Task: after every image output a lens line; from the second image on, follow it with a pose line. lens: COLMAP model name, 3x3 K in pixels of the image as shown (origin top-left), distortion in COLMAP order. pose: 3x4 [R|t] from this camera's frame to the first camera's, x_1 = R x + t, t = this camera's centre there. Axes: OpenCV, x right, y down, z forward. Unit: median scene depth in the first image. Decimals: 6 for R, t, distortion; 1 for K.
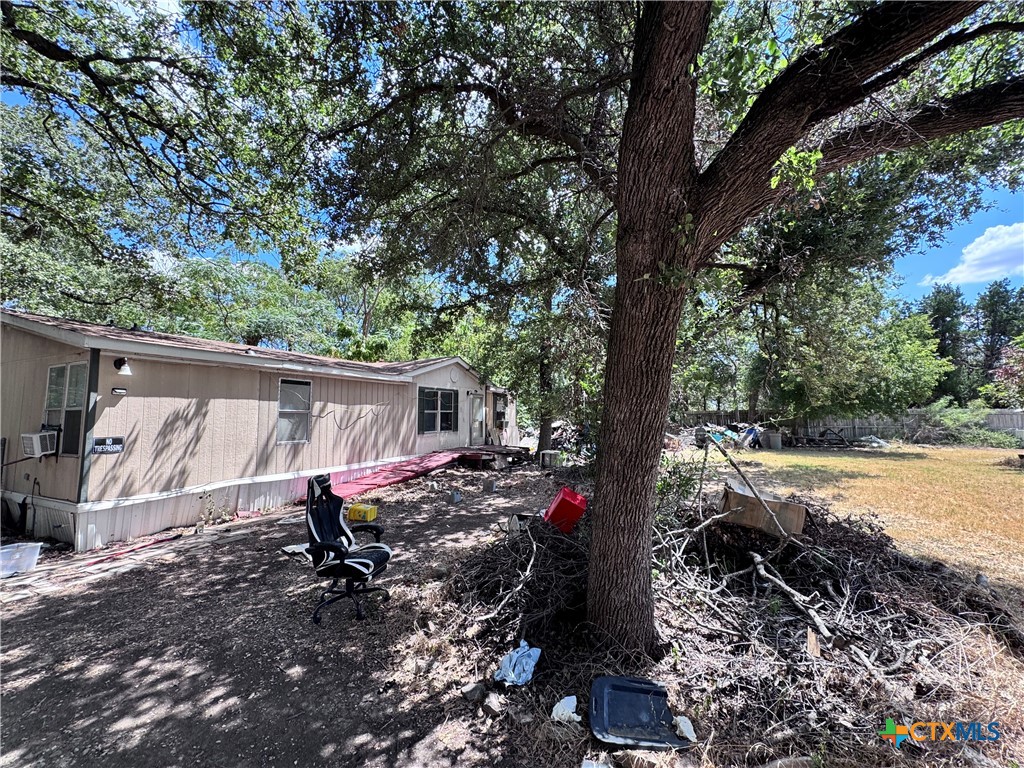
lens RADIAL K [[410.8, 0, 511.6], [0, 410.8, 386.1], [0, 0, 1]] dist [-0.000819, 0.000828]
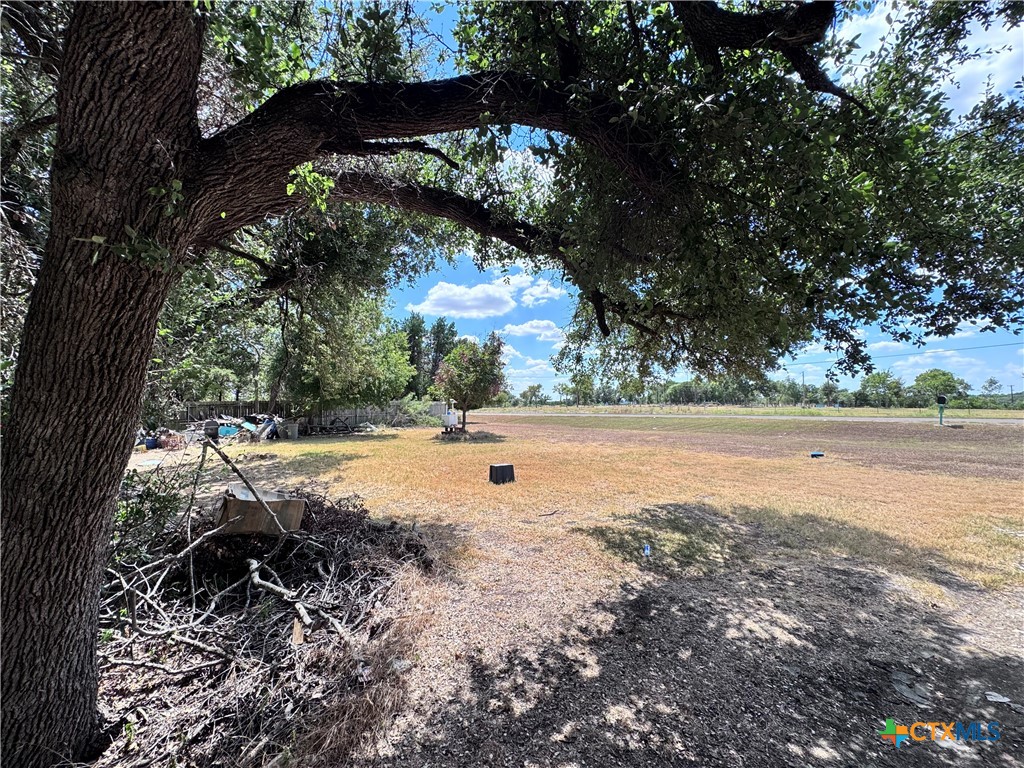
lens RADIAL K [[410.8, 0, 510.8], [0, 410.8, 384.2], [0, 0, 1]] dist [-0.000819, 0.000828]
pose [[0.499187, 0.045537, 0.865297, 0.042483], [-0.066992, 0.997657, -0.013856, -0.029961], [-0.863901, -0.051051, 0.501068, 0.014816]]
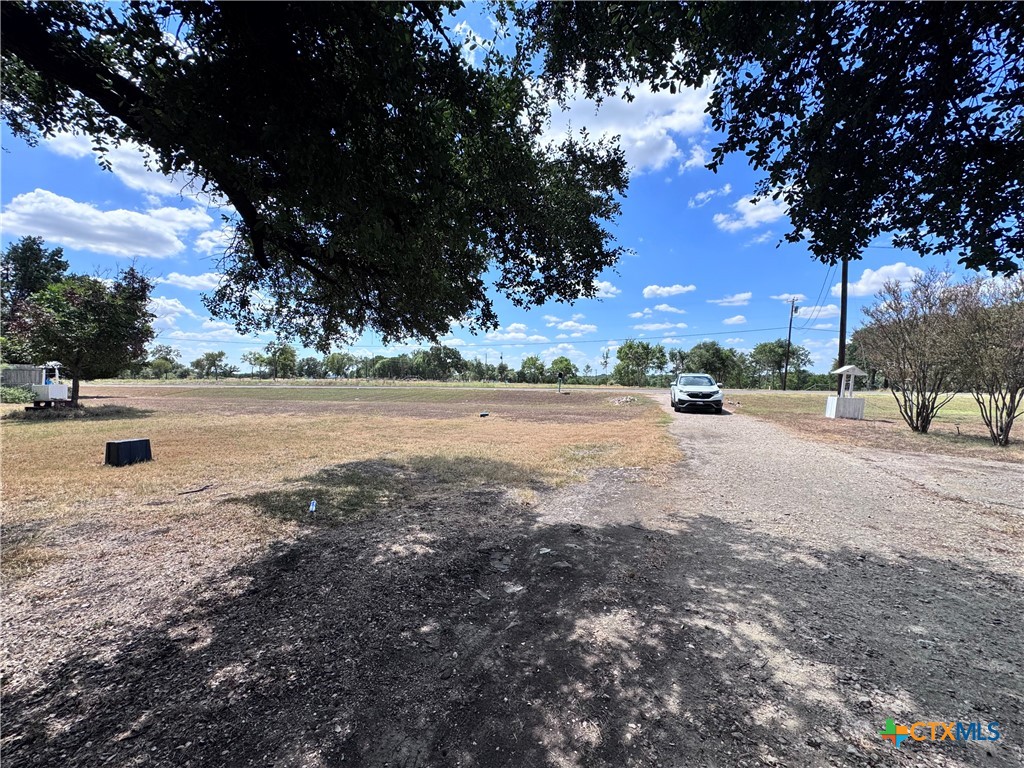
lens RADIAL K [[410.8, 0, 513.9], [0, 410.8, 385.8], [0, 0, 1]] dist [-0.000819, 0.000828]
pose [[-0.159338, -0.007091, 0.987199, 0.099085], [-0.087954, 0.996100, -0.007041, 0.048332], [-0.983298, -0.087950, -0.159340, -0.108659]]
